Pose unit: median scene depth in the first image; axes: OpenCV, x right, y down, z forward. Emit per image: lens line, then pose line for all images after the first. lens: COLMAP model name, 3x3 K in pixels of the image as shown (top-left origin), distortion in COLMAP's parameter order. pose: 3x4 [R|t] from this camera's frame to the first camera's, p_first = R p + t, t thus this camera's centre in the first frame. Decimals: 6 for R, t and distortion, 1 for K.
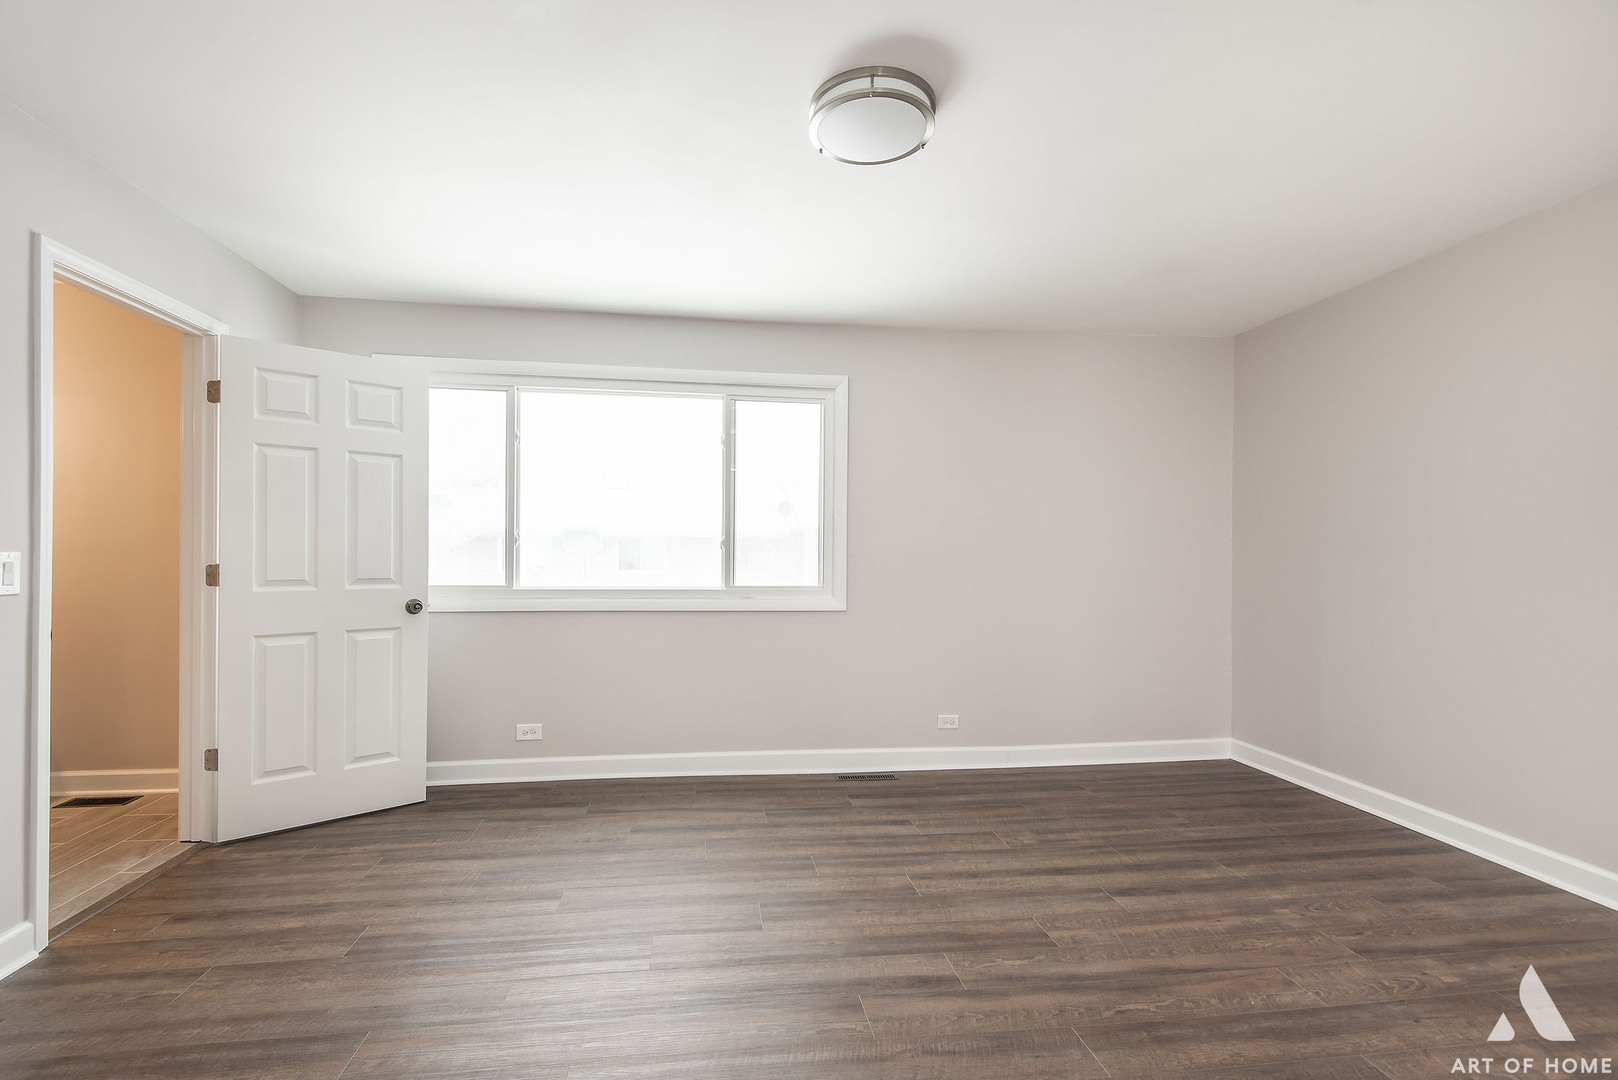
lens RADIAL K [[734.4, 0, 782.9], [0, 734.4, 552.9], [0, 0, 1]] dist [0.023839, -0.009739]
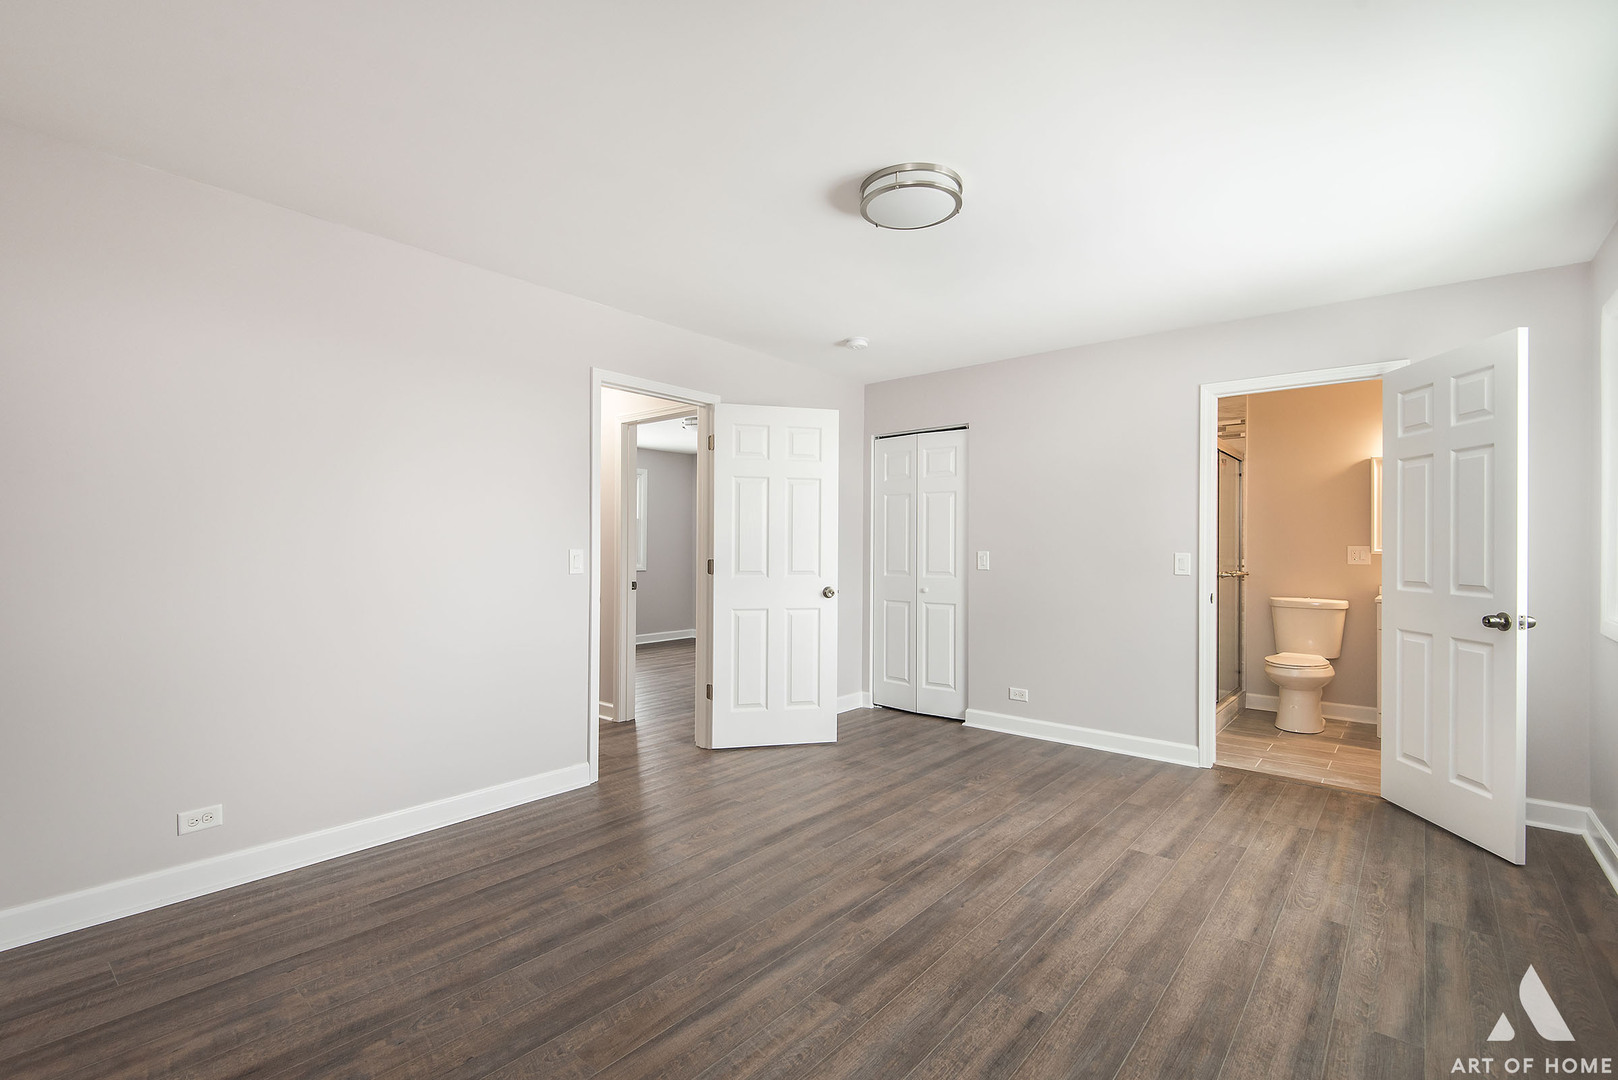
lens RADIAL K [[734.4, 0, 806.2], [0, 734.4, 549.7], [0, 0, 1]] dist [0.023839, -0.009739]
pose [[-0.729022, -0.010738, -0.684406, 1.032985], [-0.010441, 0.999935, -0.004568, 0.005159], [0.684411, 0.003816, -0.729087, 1.702489]]
